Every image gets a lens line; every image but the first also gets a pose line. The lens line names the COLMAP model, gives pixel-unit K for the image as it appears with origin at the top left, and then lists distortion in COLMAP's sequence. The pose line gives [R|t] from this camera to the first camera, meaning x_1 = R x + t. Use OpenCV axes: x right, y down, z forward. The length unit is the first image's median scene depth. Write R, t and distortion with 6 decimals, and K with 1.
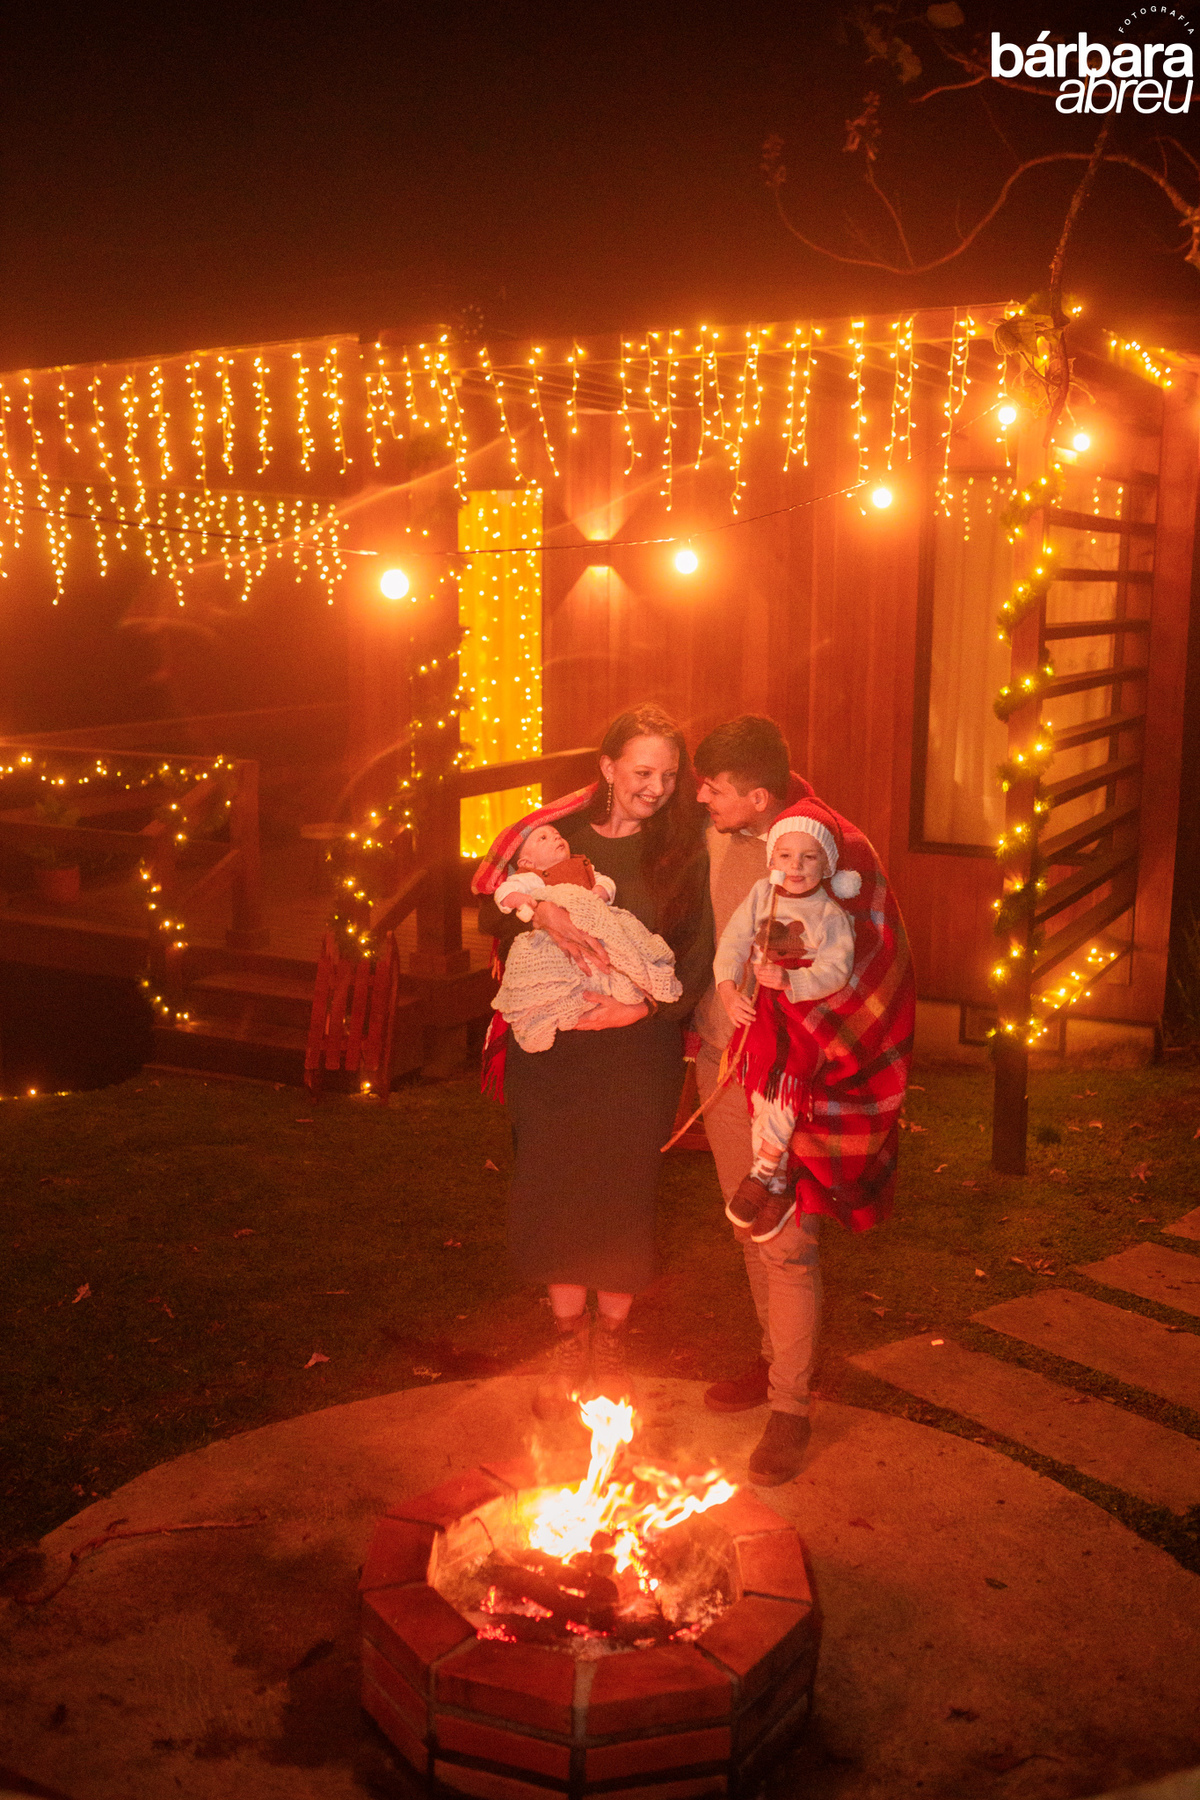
lens RADIAL K [[1764.5, 0, 587.9], [0, 1764.5, 896.7], [0, 0, 1]] dist [-0.088754, 0.149057]
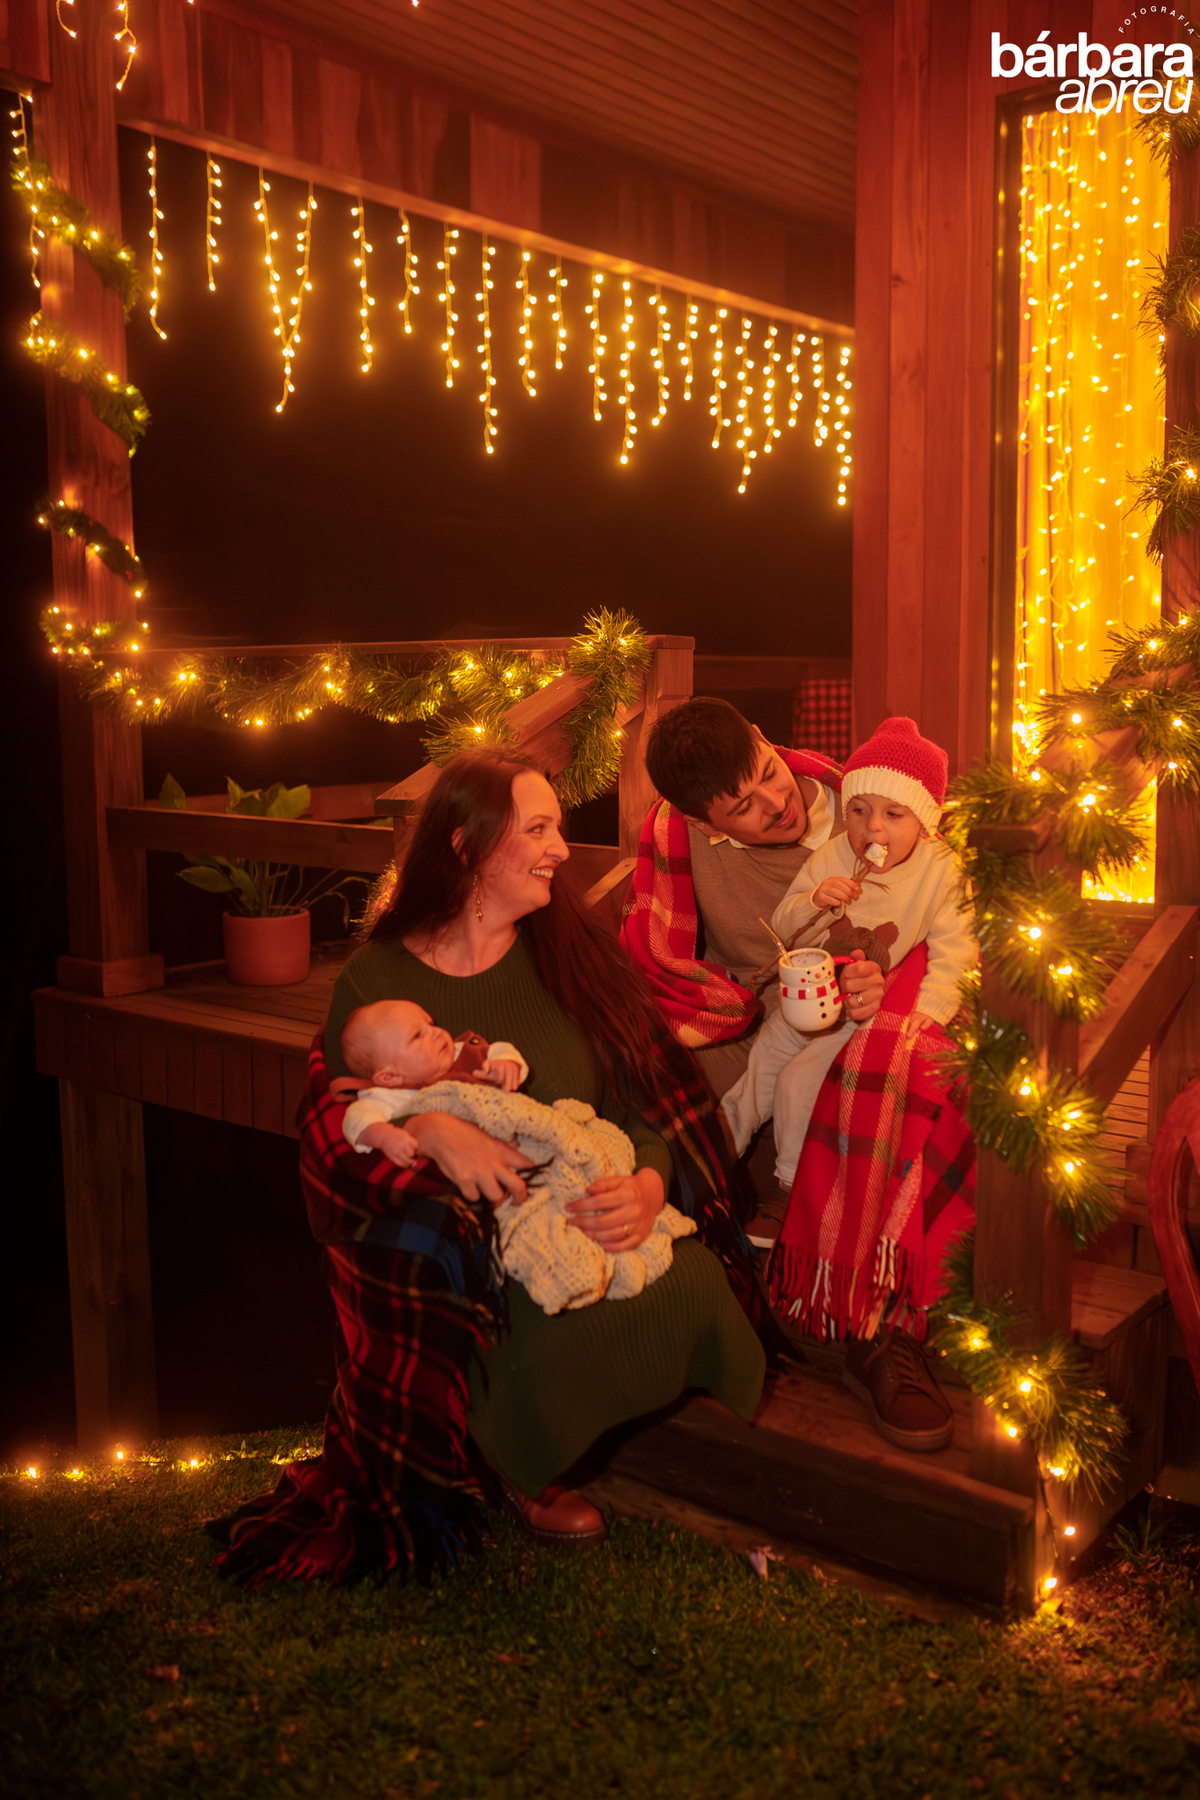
lens RADIAL K [[1710.9, 0, 588.7], [0, 1710.9, 896.5], [0, 0, 1]] dist [-0.074756, 0.112661]
pose [[0.981232, 0.010818, -0.192527, -0.154171], [-0.020957, 0.998494, -0.050700, 0.002318], [0.191688, 0.053783, 0.979981, 0.705317]]
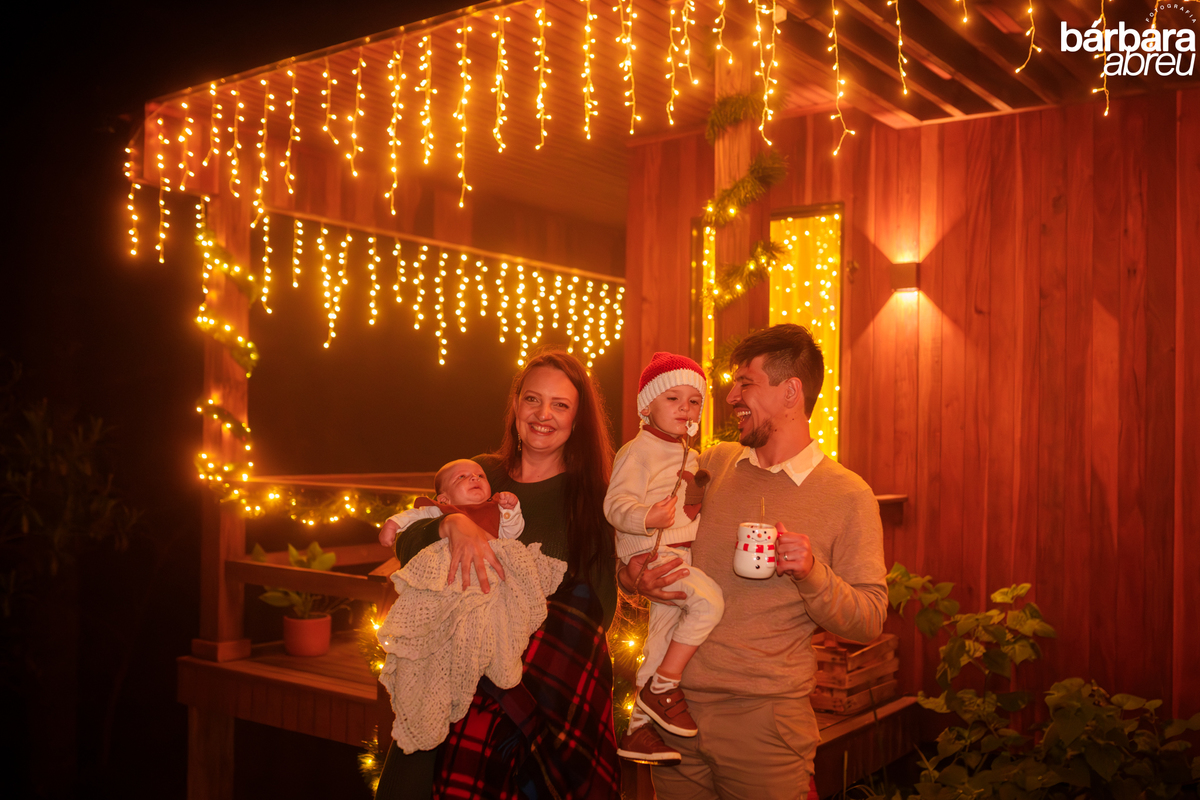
lens RADIAL K [[1213.2, 0, 633.0], [0, 1213.2, 420.1], [0, 0, 1]] dist [-0.058461, 0.025405]
pose [[0.994157, 0.009192, -0.107553, -0.080047], [-0.029677, 0.981249, -0.190448, -0.002621], [0.103785, 0.192527, 0.975788, 0.482820]]
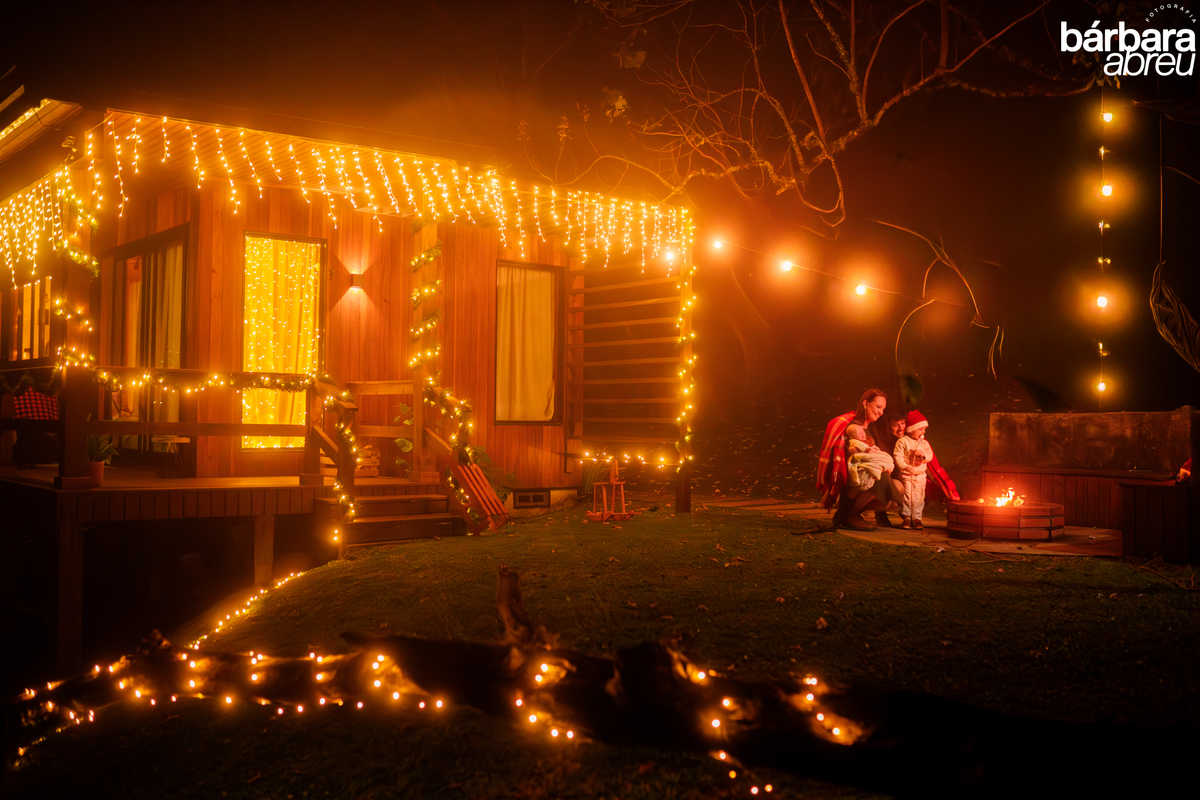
lens RADIAL K [[1140.6, 0, 600.0], [0, 1140.6, 400.0], [0, 0, 1]] dist [-0.074756, 0.112661]
pose [[0.366761, 0.014692, 0.930199, -1.285968], [0.153396, 0.985235, -0.076042, 0.085296], [-0.917582, 0.170578, 0.359092, 0.396739]]
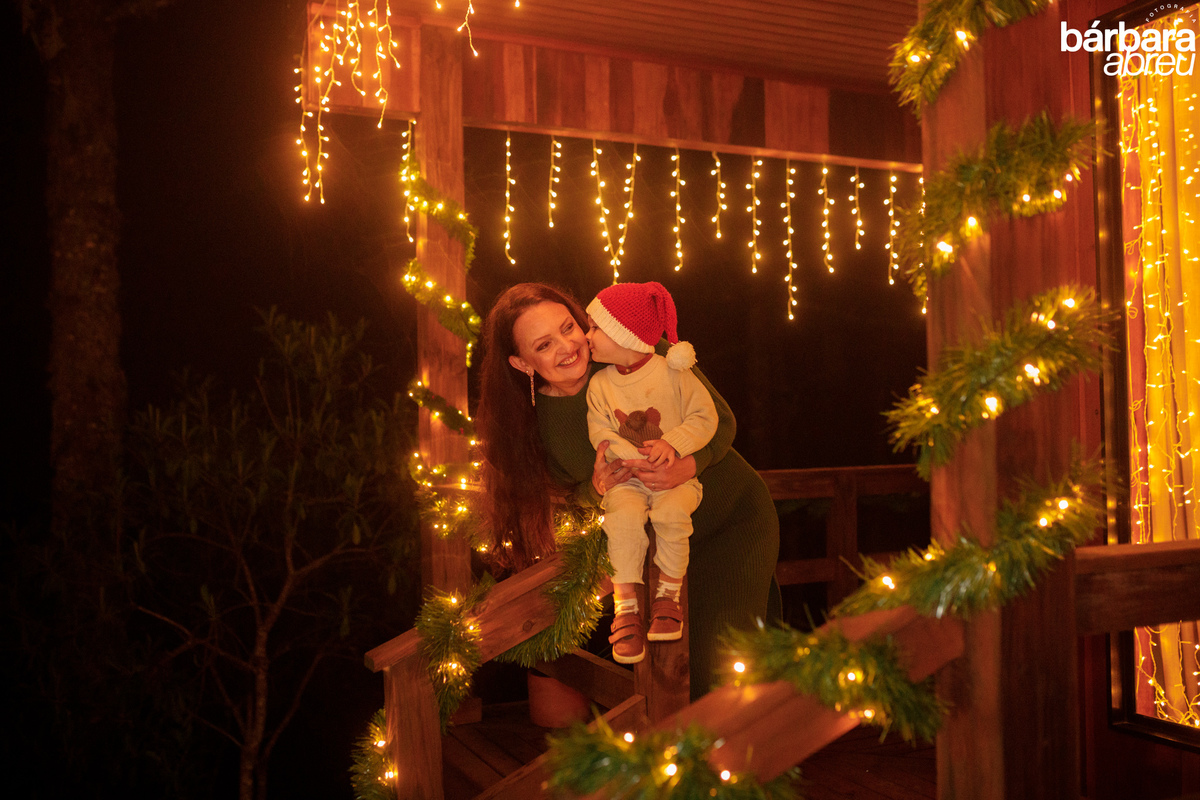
lens RADIAL K [[1176.3, 0, 600.0], [0, 1176.3, 400.0], [0, 0, 1]] dist [-0.088754, 0.149057]
pose [[0.790307, -0.034733, -0.611726, -0.008652], [-0.086738, 0.981995, -0.167814, -0.059547], [0.606541, 0.185685, 0.773065, 0.834742]]
